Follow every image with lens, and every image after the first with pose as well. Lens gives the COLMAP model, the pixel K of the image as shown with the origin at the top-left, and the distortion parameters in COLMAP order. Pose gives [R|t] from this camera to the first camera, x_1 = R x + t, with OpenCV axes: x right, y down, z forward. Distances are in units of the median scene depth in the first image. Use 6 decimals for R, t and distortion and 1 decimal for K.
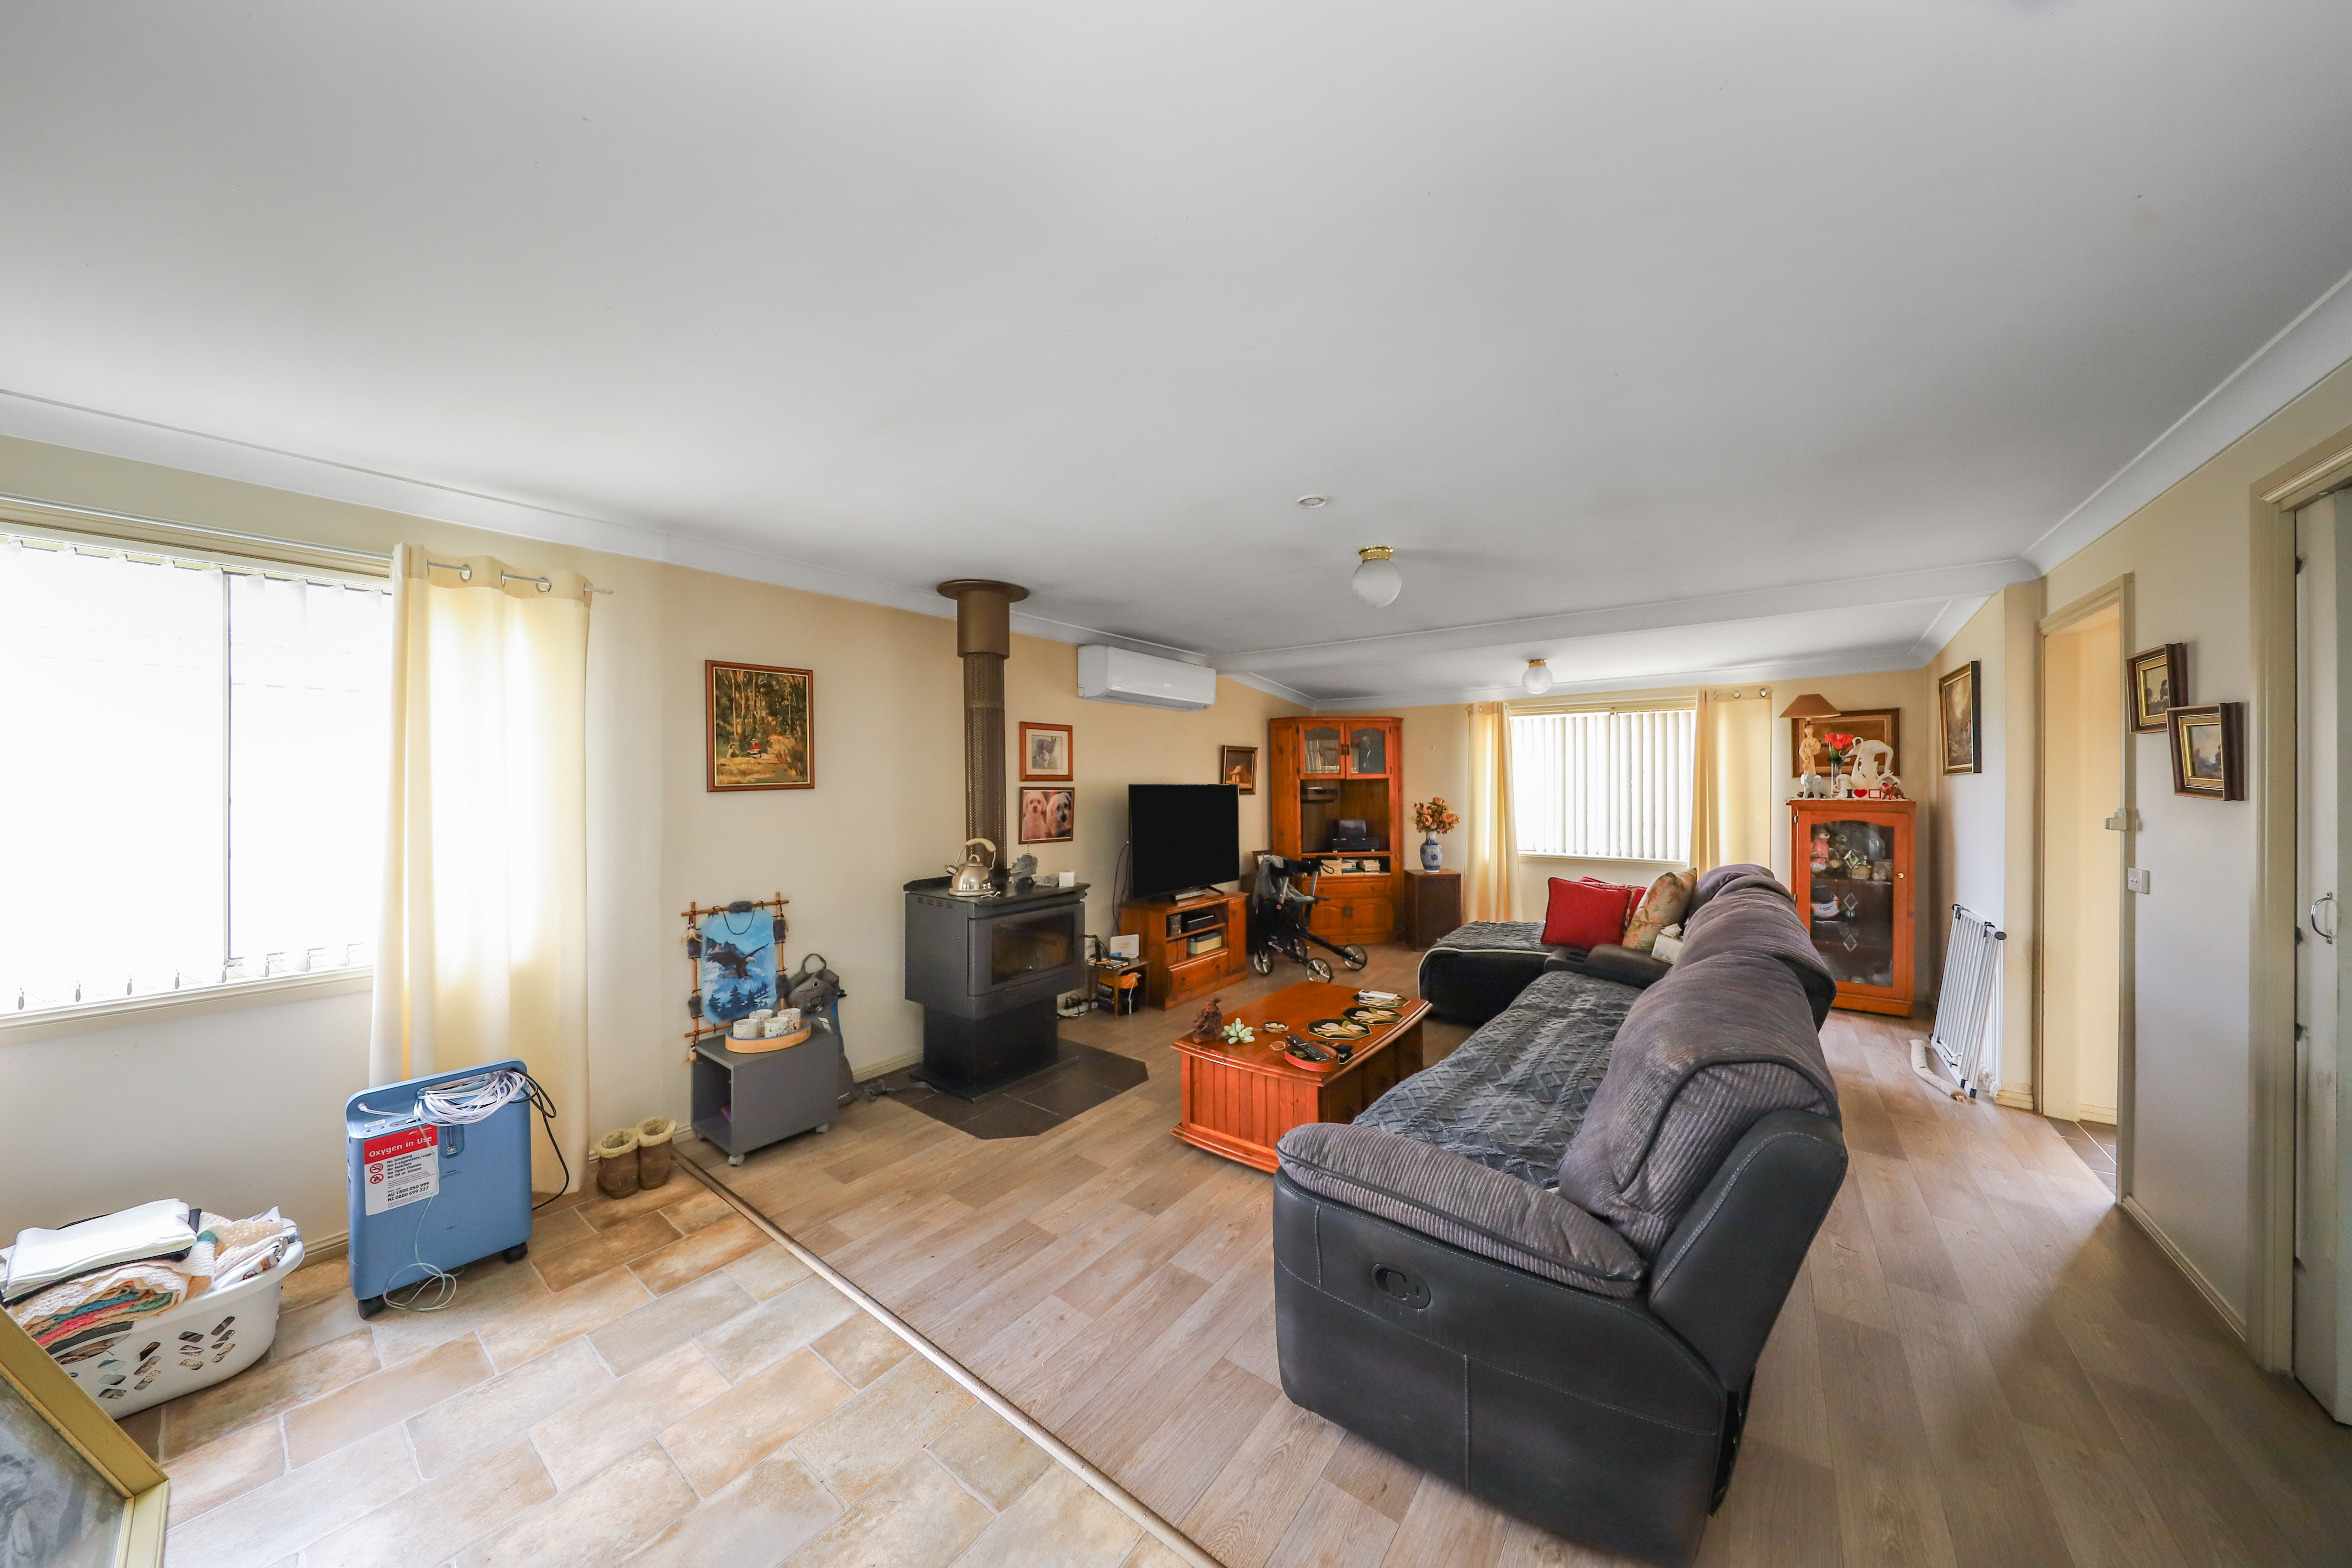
lens RADIAL K [[763.0, 0, 1182.4], [0, 763.0, 774.4], [0, 0, 1]] dist [-0.000432, -0.000015]
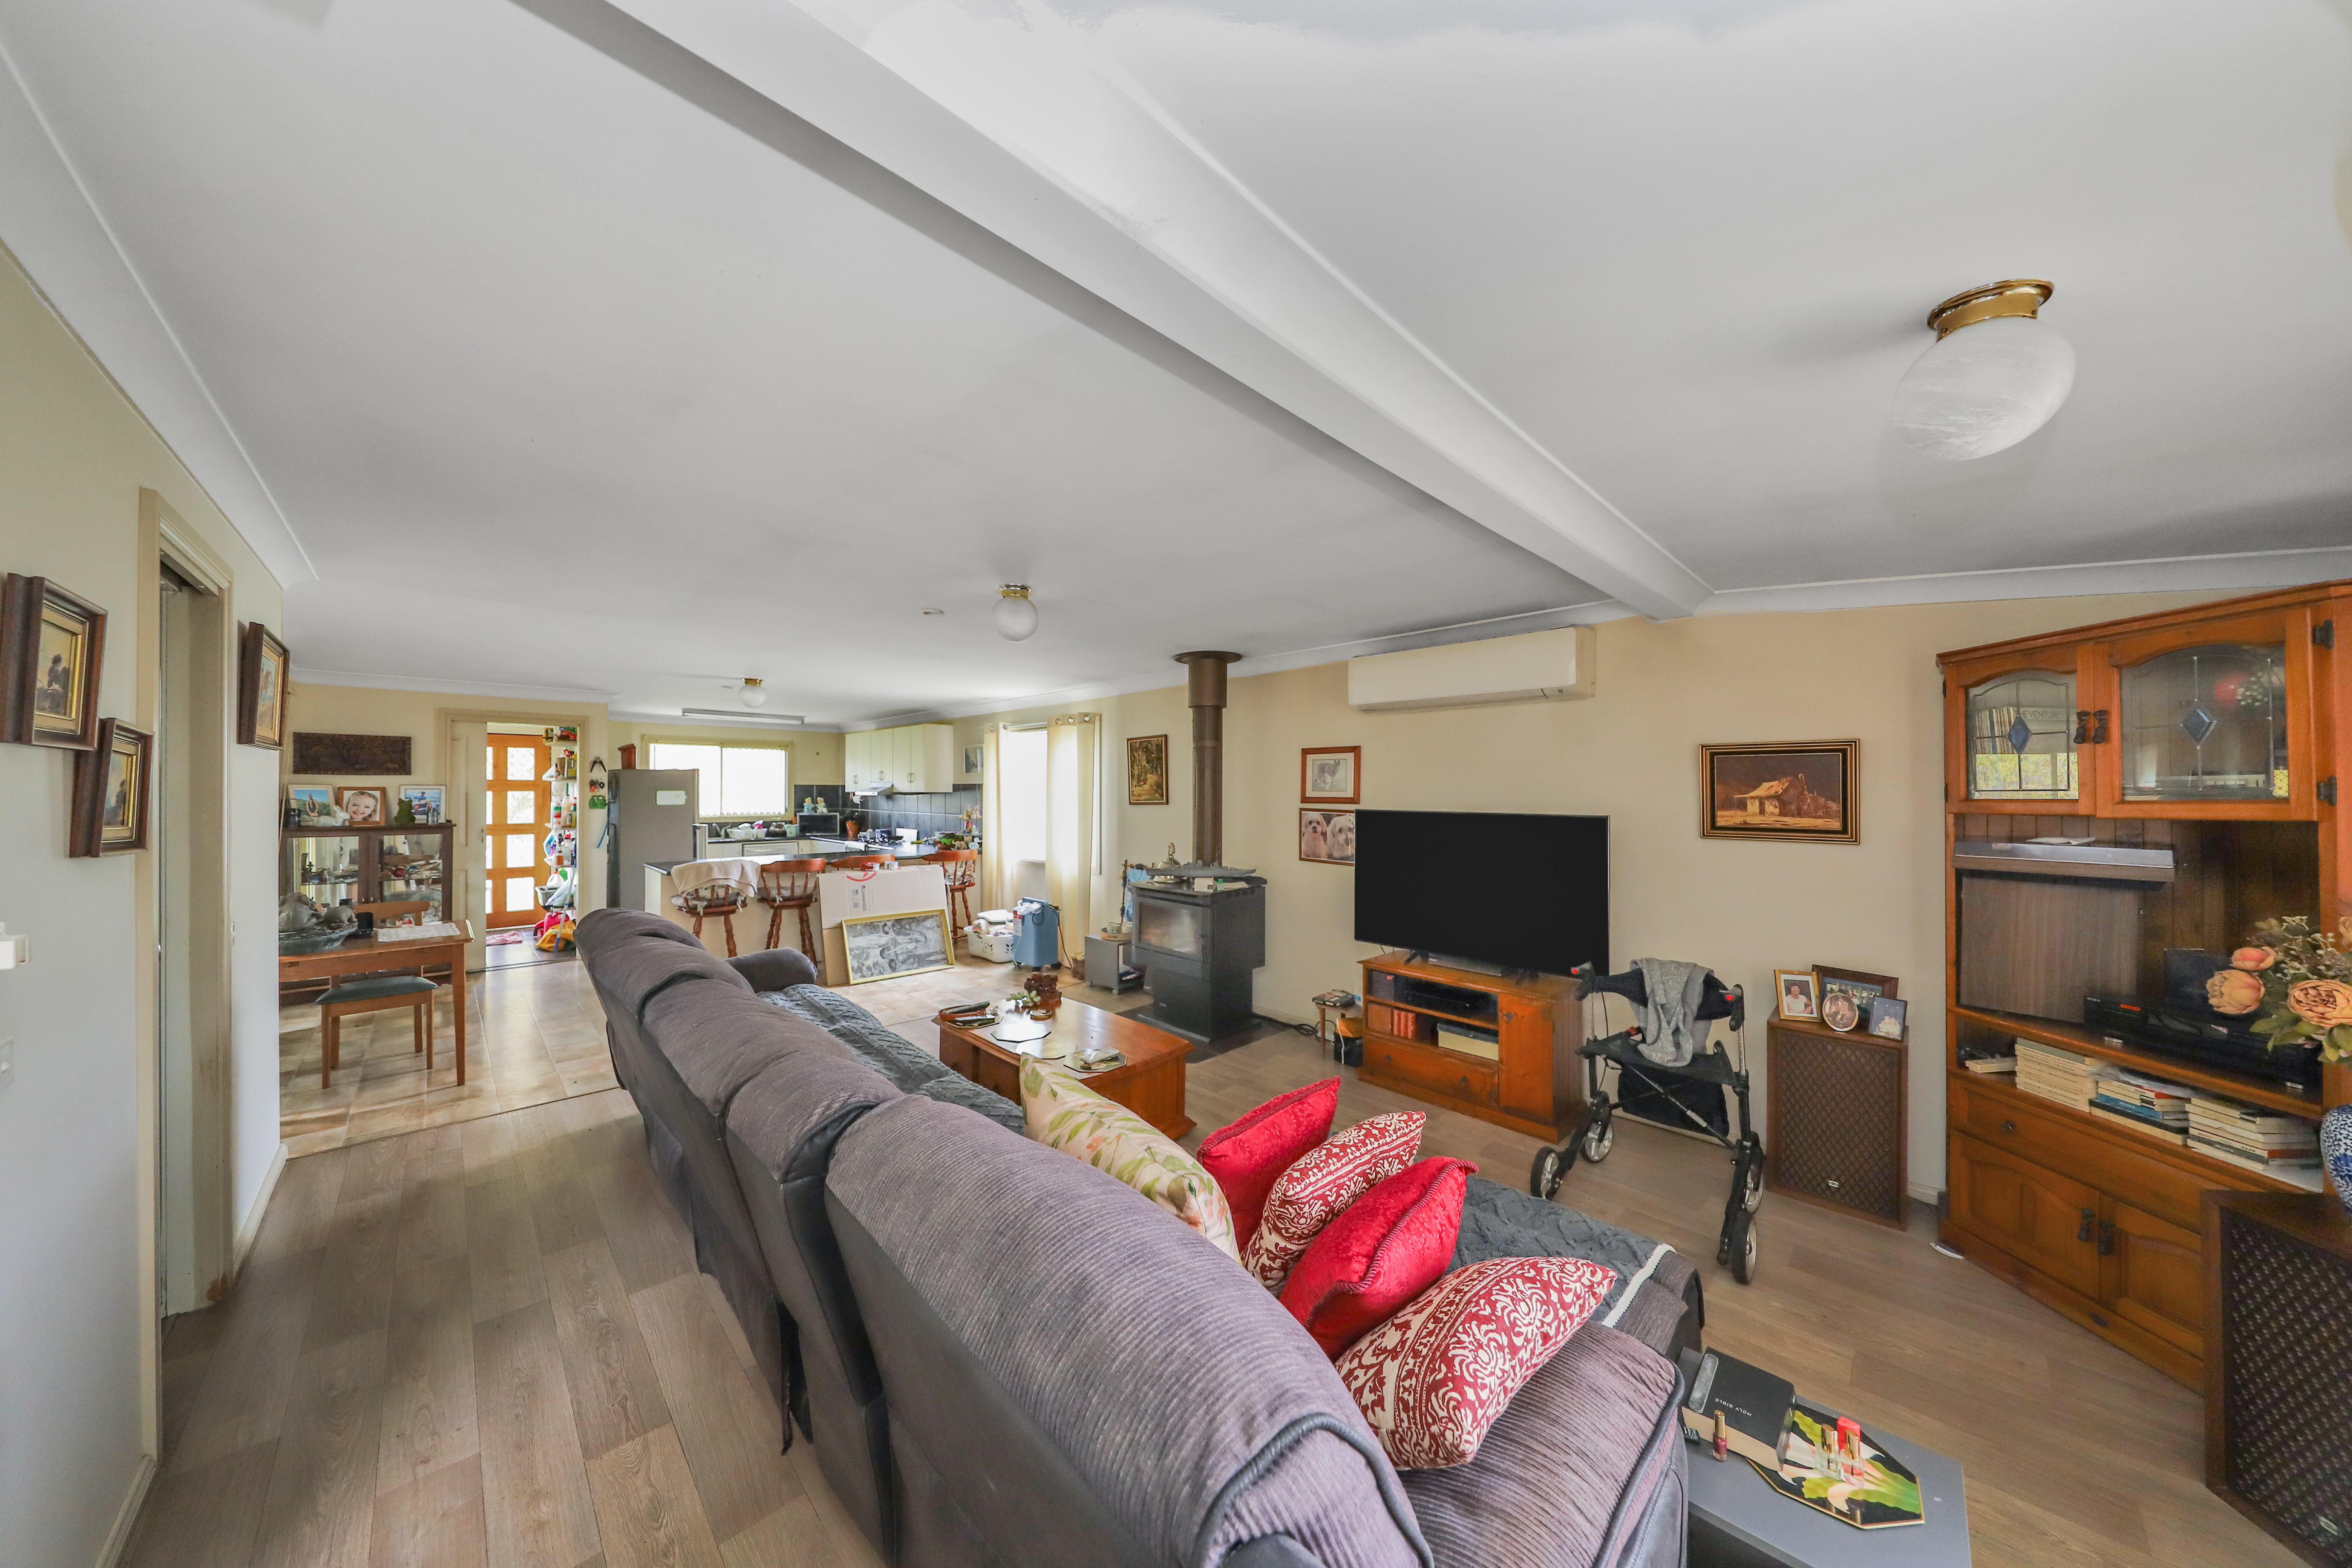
lens RADIAL K [[763.0, 0, 1186.1], [0, 763.0, 792.2], [0, 0, 1]] dist [-0.000432, -0.000015]
pose [[-0.154139, 0.000371, -0.988049, 0.864602], [-0.001119, 0.999999, 0.000550, -0.006765], [0.988049, 0.001191, -0.154138, 0.968789]]
